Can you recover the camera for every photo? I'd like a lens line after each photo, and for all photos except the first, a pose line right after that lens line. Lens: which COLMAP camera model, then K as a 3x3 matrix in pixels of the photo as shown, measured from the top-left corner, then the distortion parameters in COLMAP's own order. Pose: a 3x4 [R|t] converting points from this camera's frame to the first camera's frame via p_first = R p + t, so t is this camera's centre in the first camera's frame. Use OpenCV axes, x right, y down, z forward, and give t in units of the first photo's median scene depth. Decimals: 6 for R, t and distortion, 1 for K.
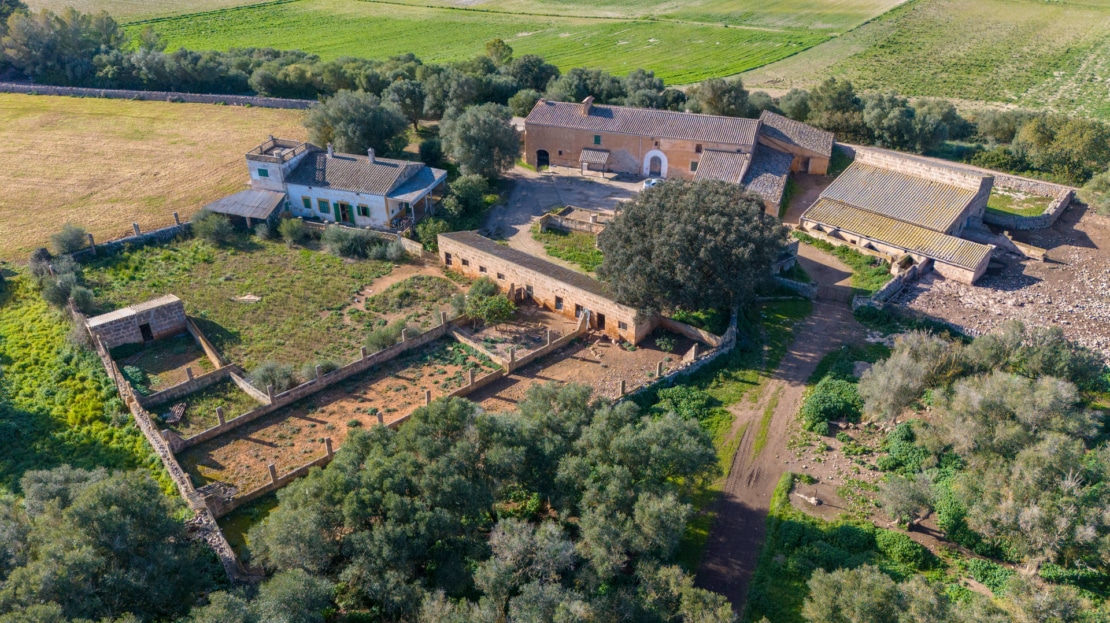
lens RADIAL K [[810.8, 0, 555.0], [0, 810.8, 311.5], [0, 0, 1]] dist [0.087157, -0.094481]
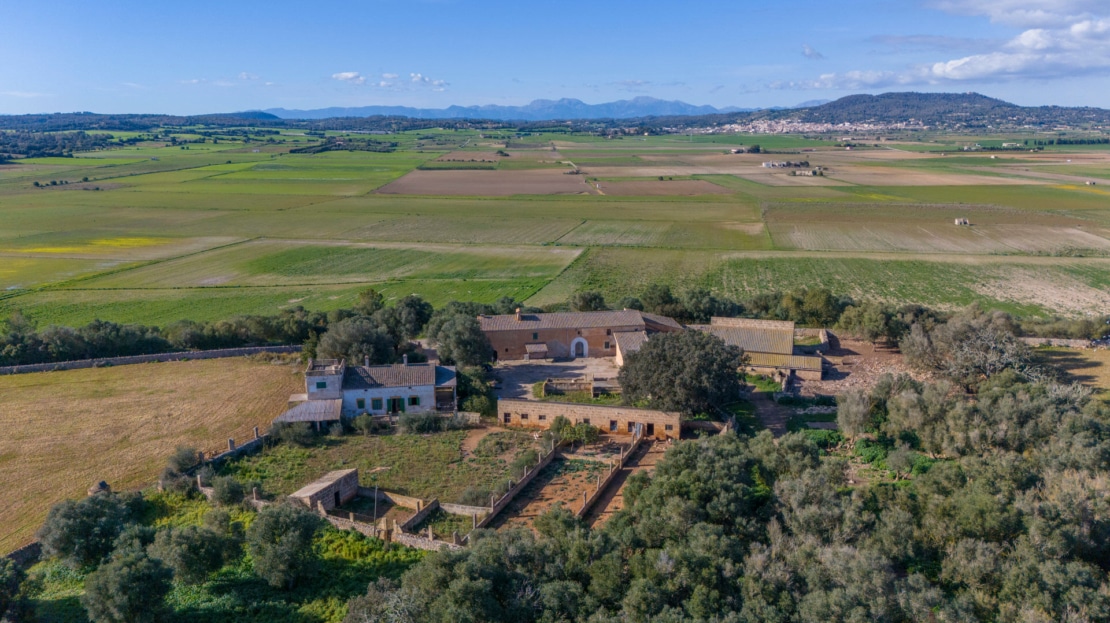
lens RADIAL K [[810.8, 0, 555.0], [0, 810.8, 311.5], [0, 0, 1]] dist [0.087157, -0.094481]
pose [[0.898684, -0.099874, 0.427074, -0.564262], [0.229165, 0.937165, -0.263068, 0.128216], [-0.373965, 0.334285, 0.865103, -0.213366]]
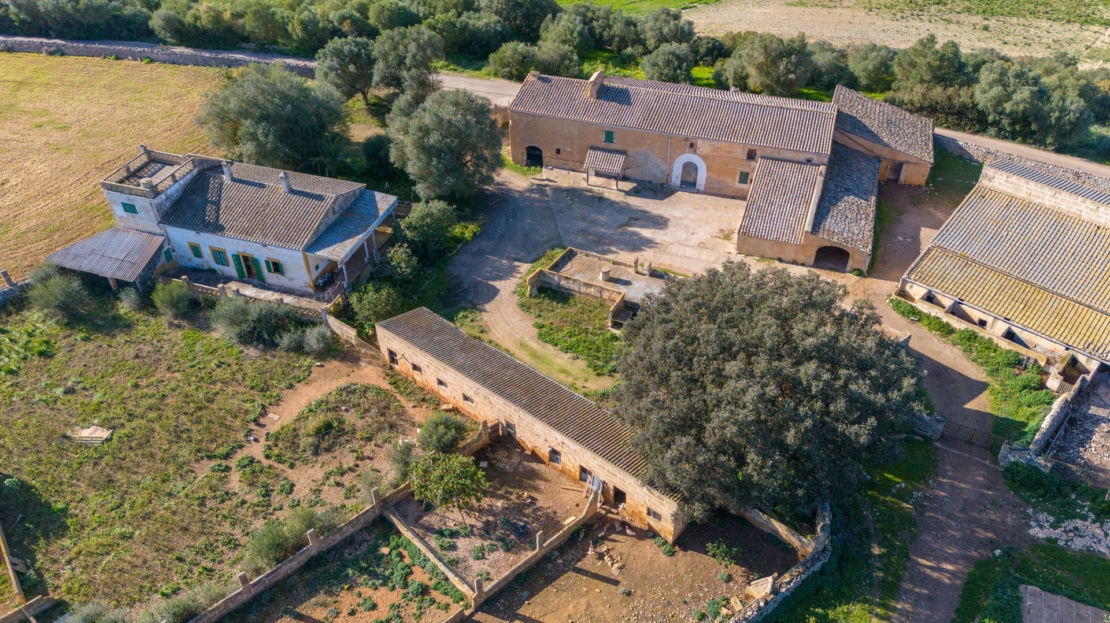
lens RADIAL K [[815.8, 0, 555.0], [0, 815.8, 311.5], [0, 0, 1]] dist [0.065351, -0.045994]
pose [[0.999999, -0.001577, -0.000652, 0.004841], [0.001653, 0.990167, 0.139882, -0.184724], [0.000425, -0.139883, 0.990168, 0.301385]]
